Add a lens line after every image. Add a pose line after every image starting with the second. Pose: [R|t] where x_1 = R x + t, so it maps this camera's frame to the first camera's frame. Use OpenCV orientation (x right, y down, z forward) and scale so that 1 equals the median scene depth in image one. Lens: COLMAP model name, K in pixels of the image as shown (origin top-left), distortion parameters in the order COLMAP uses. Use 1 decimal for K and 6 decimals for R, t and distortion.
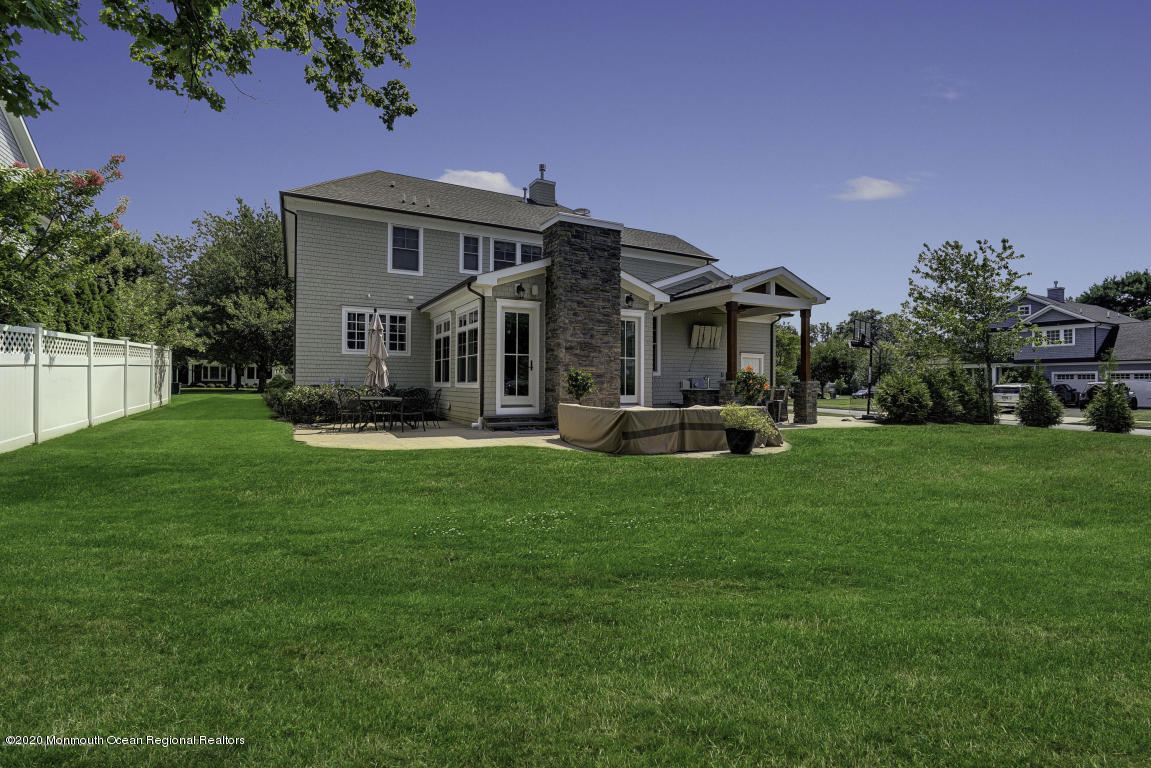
lens RADIAL K [[522.8, 0, 575.5], [0, 522.8, 384.0], [0, 0, 1]] dist [-0.012062, 0.000674]
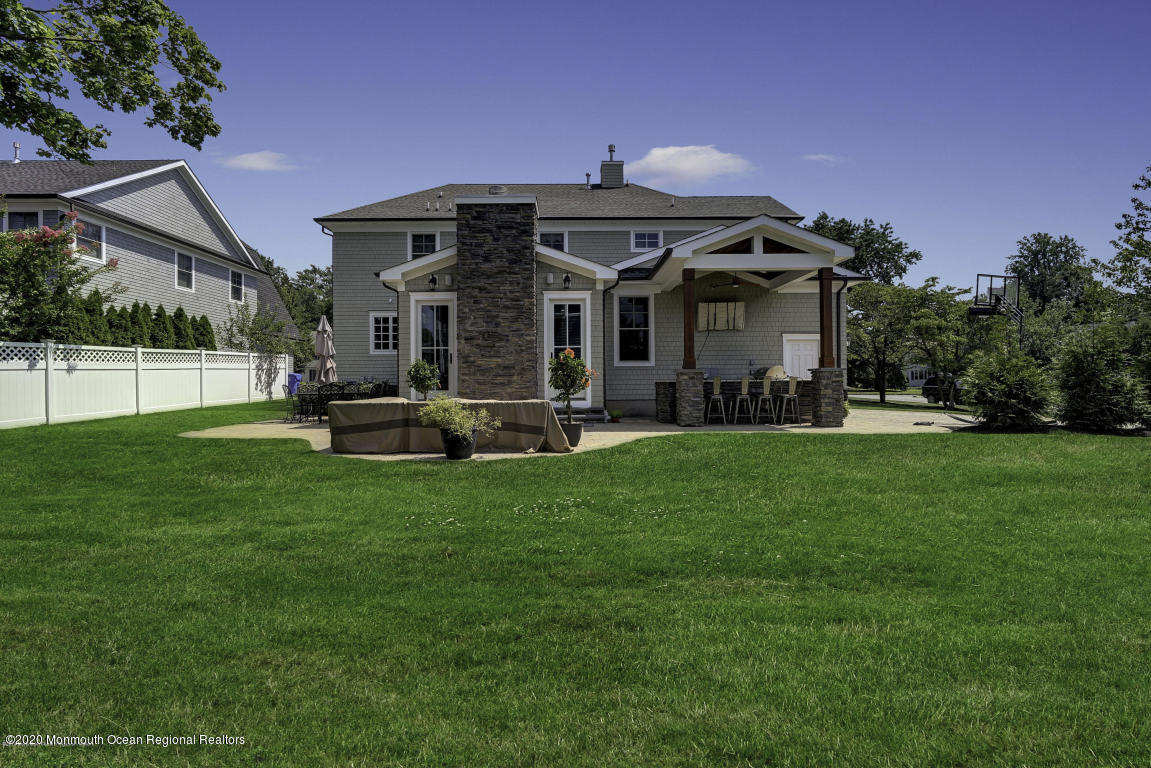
lens RADIAL K [[522.8, 0, 575.5], [0, 522.8, 384.0], [0, 0, 1]] dist [-0.012062, 0.000674]
pose [[0.887748, -0.011585, -0.460184, 0.515675], [0.013550, 0.999908, 0.000968, 0.012661], [0.460130, -0.007095, 0.887823, 0.226167]]
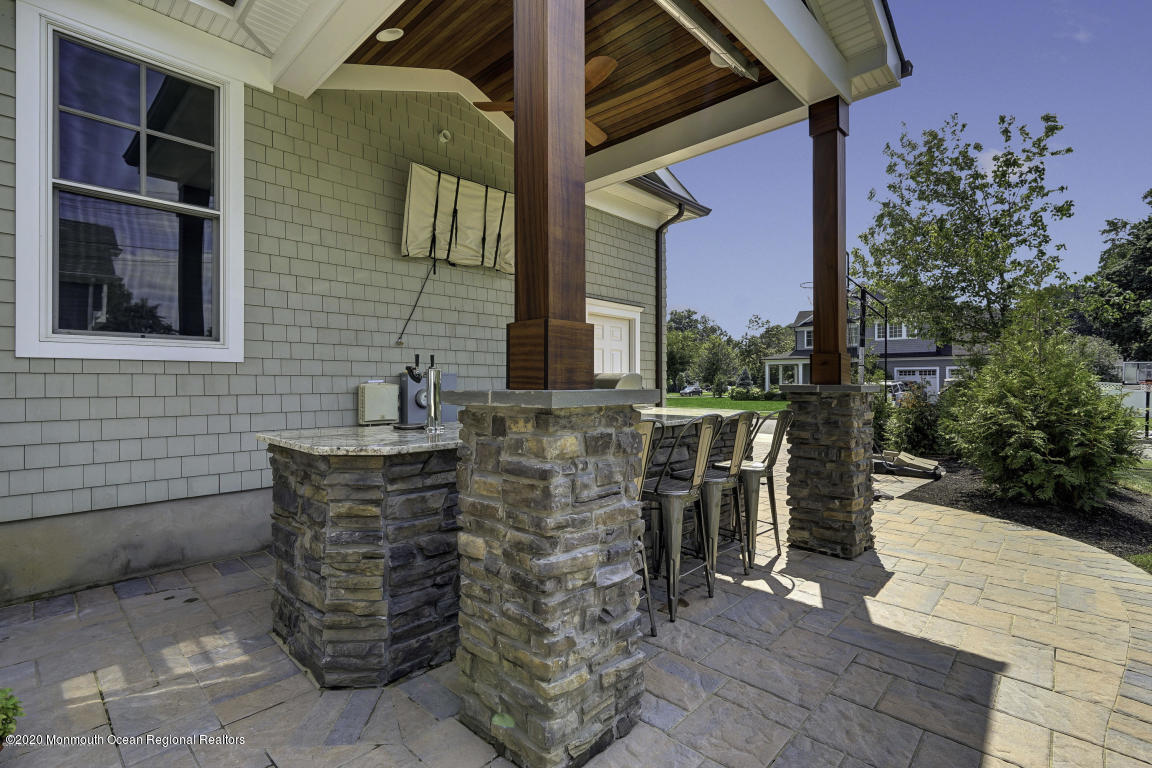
lens RADIAL K [[523.3, 0, 576.0], [0, 523.3, 384.0], [0, 0, 1]] dist [-0.012062, 0.000674]
pose [[0.949326, -0.006777, 0.314219, 0.267503], [0.005158, 0.999969, 0.005983, -0.008279], [-0.314249, -0.004060, 0.949332, 0.882640]]
